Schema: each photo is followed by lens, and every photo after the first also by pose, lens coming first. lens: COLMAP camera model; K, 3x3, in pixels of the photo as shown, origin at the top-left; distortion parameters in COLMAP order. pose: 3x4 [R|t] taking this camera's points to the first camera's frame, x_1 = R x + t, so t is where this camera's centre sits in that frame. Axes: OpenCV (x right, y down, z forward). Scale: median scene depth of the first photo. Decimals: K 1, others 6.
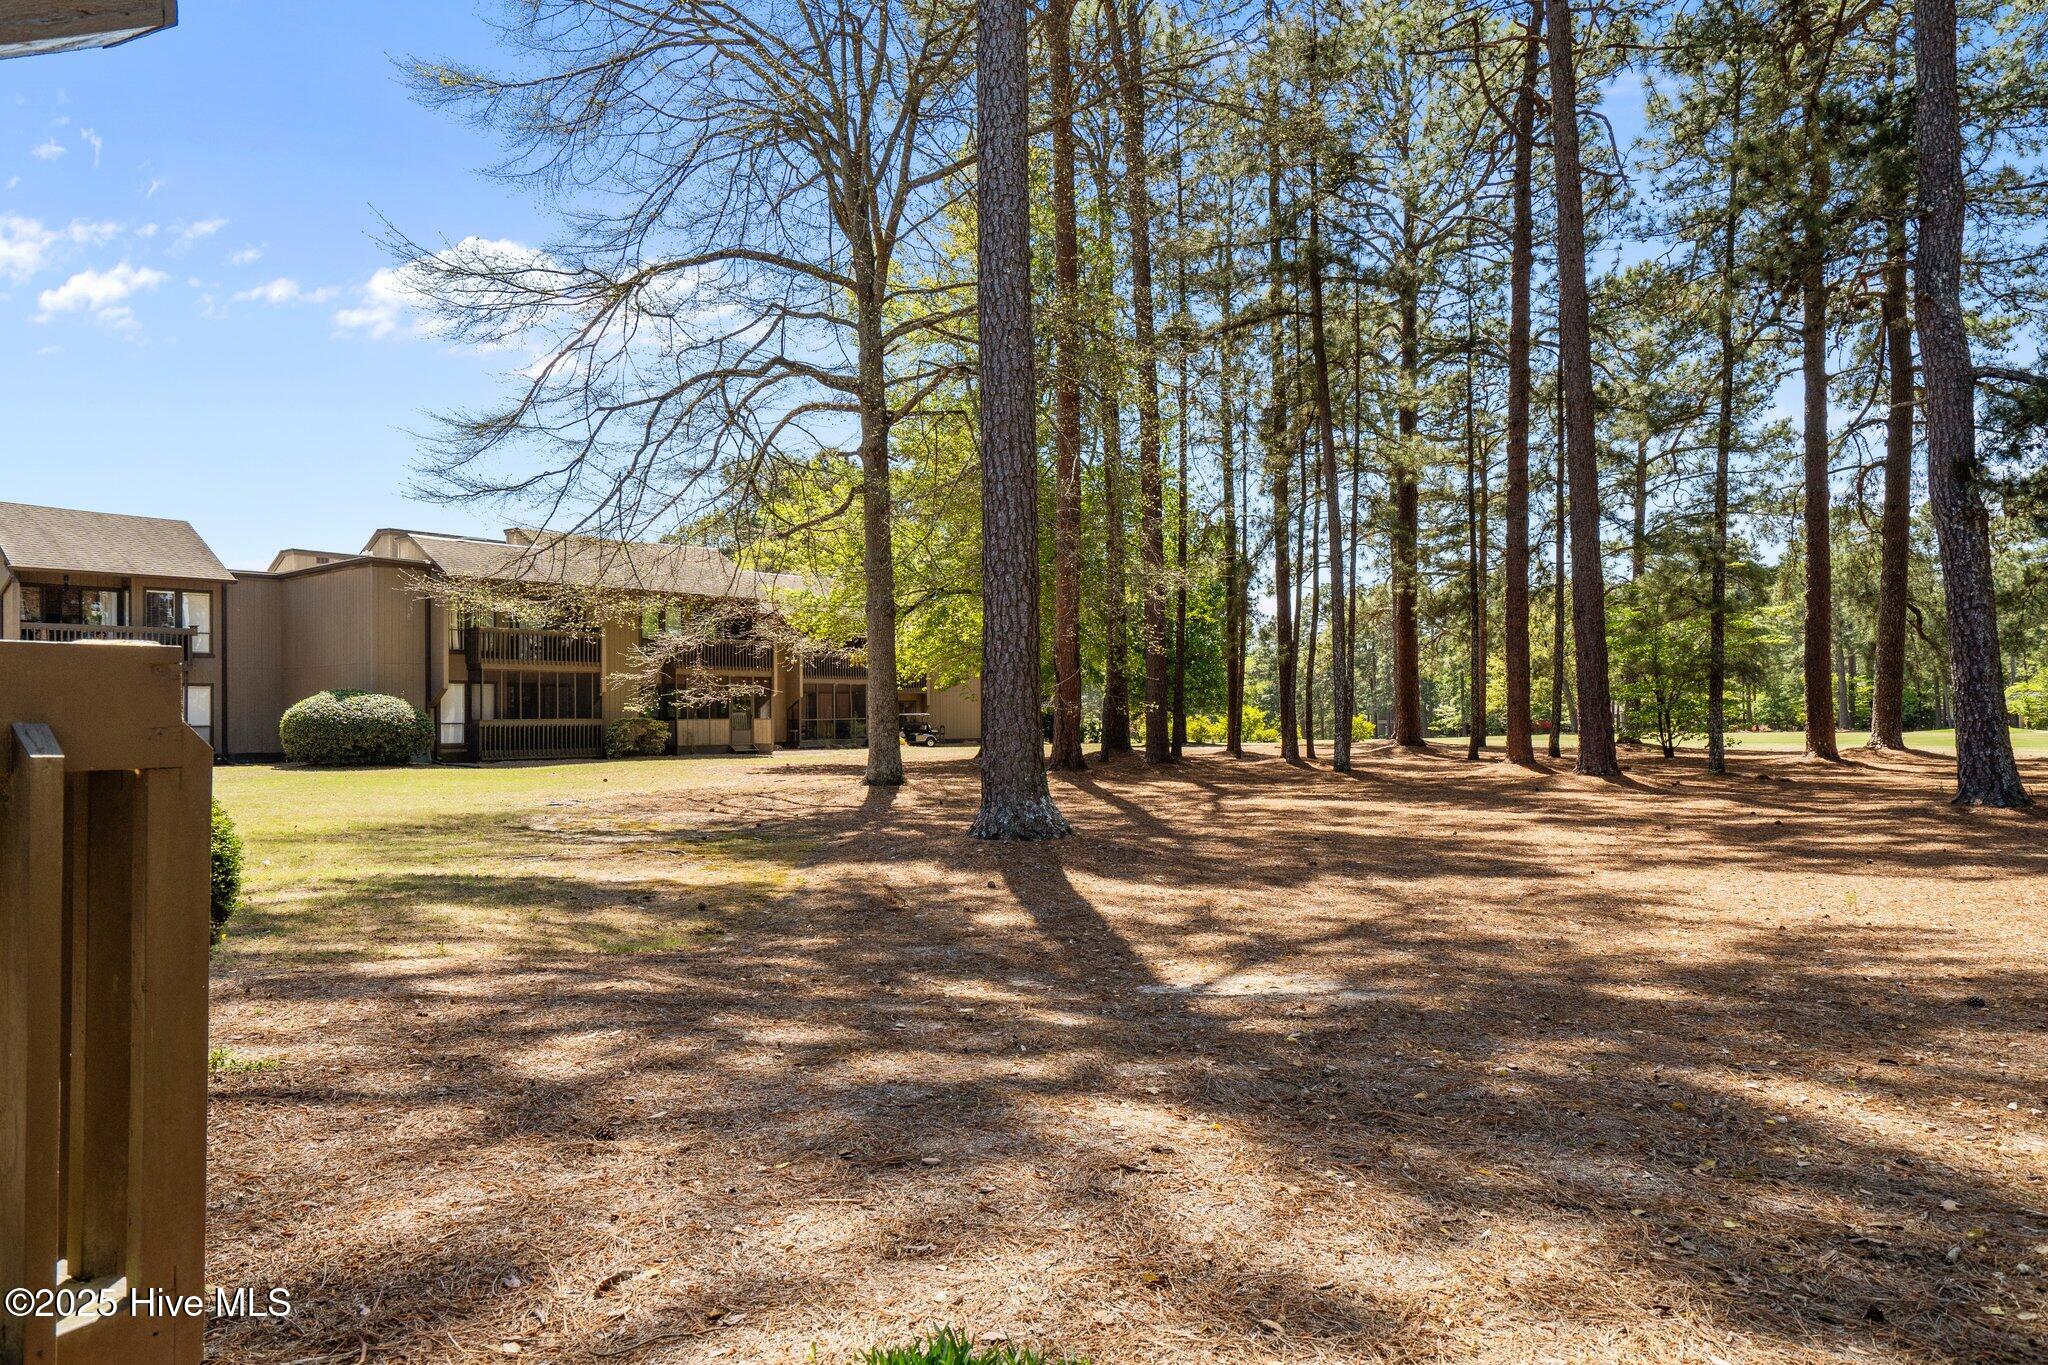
lens RADIAL K [[1304.2, 0, 1020.0], [0, 1304.2, 707.5], [0, 0, 1]] dist [0.010465, 0.000390]
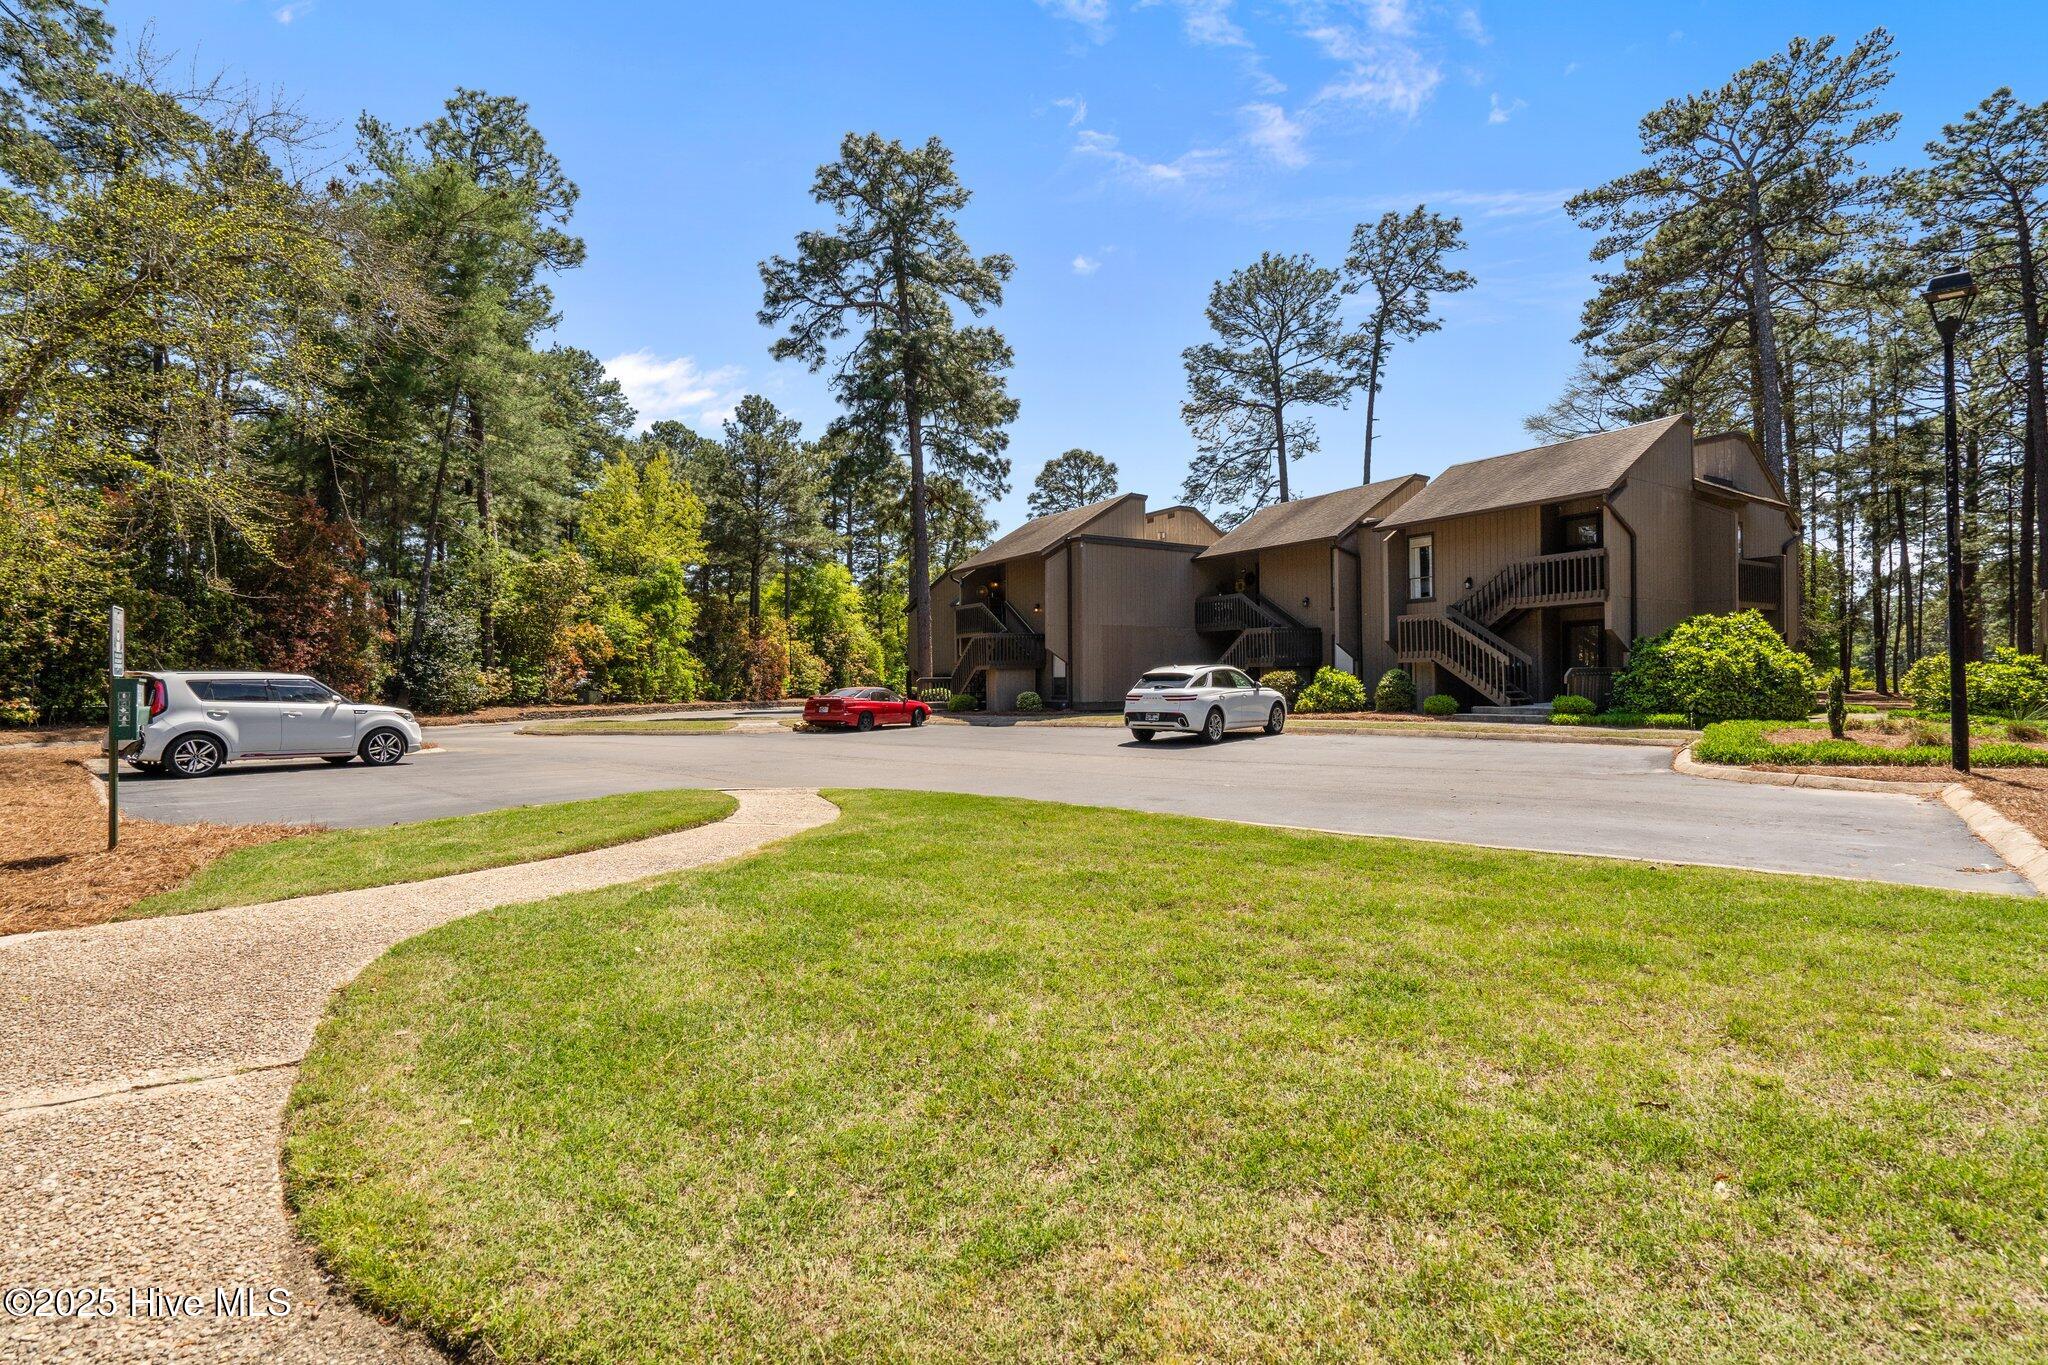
lens RADIAL K [[927.3, 0, 1024.0], [0, 927.3, 682.5], [0, 0, 1]] dist [-0.000560, -0.000359]
pose [[0.854055, -0.003034, -0.520173, -0.189179], [0.010188, 0.999889, 0.010896, -0.009322], [0.520082, -0.014605, 0.853991, -0.949770]]
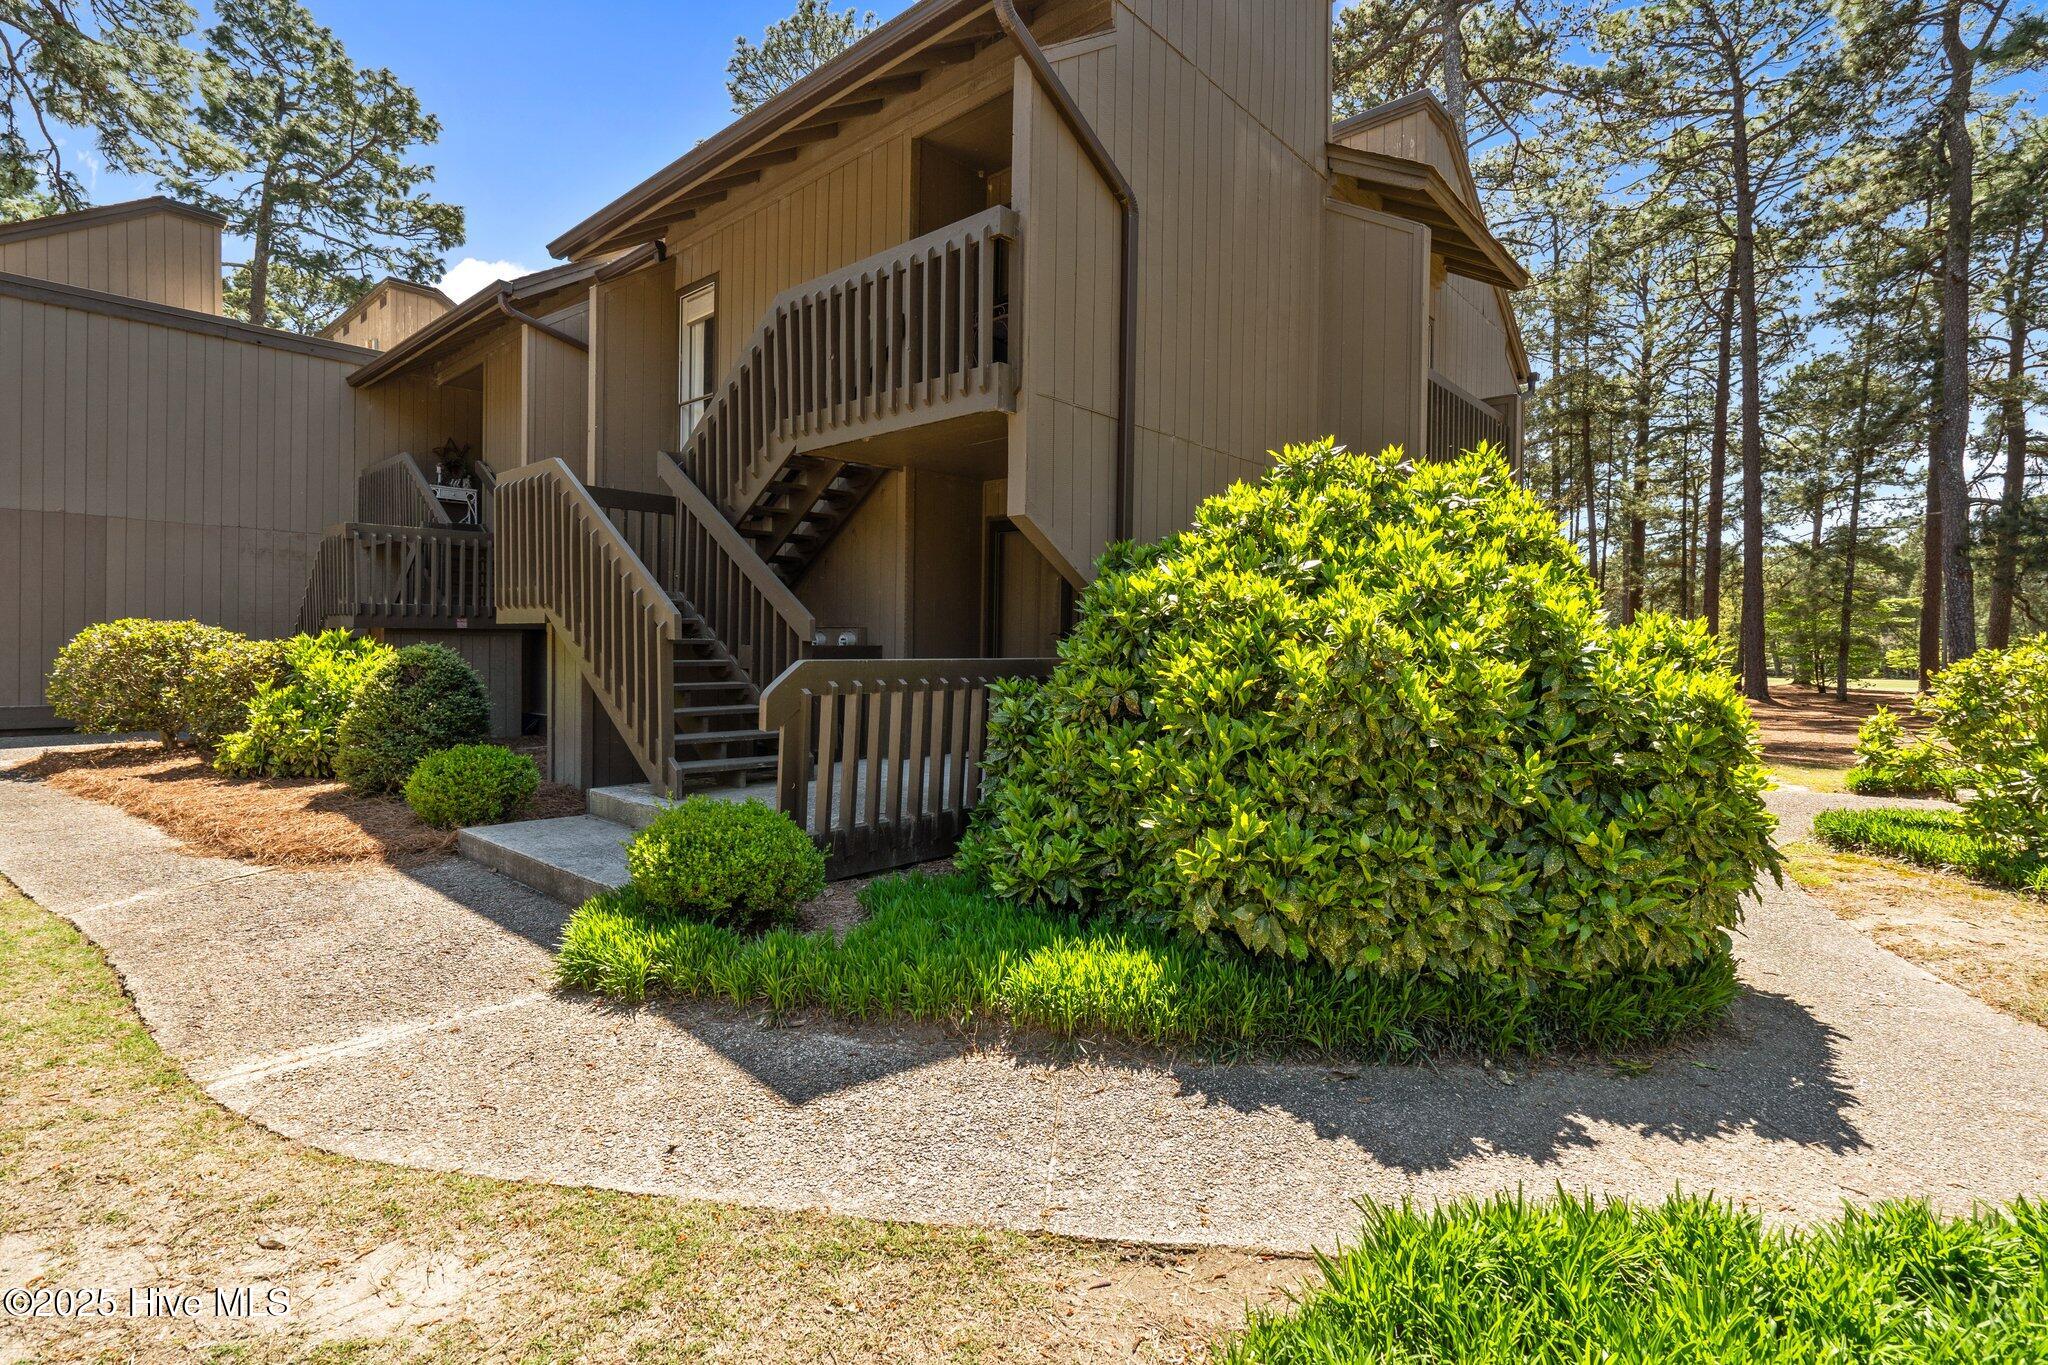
lens RADIAL K [[963.4, 0, 1013.2], [0, 963.4, 650.8], [0, 0, 1]] dist [-0.003438, 0.000096]
pose [[0.961751, 0.020013, -0.273193, -0.130965], [-0.017061, 0.999768, 0.013178, -0.012297], [0.273393, -0.008013, 0.961869, -0.387737]]
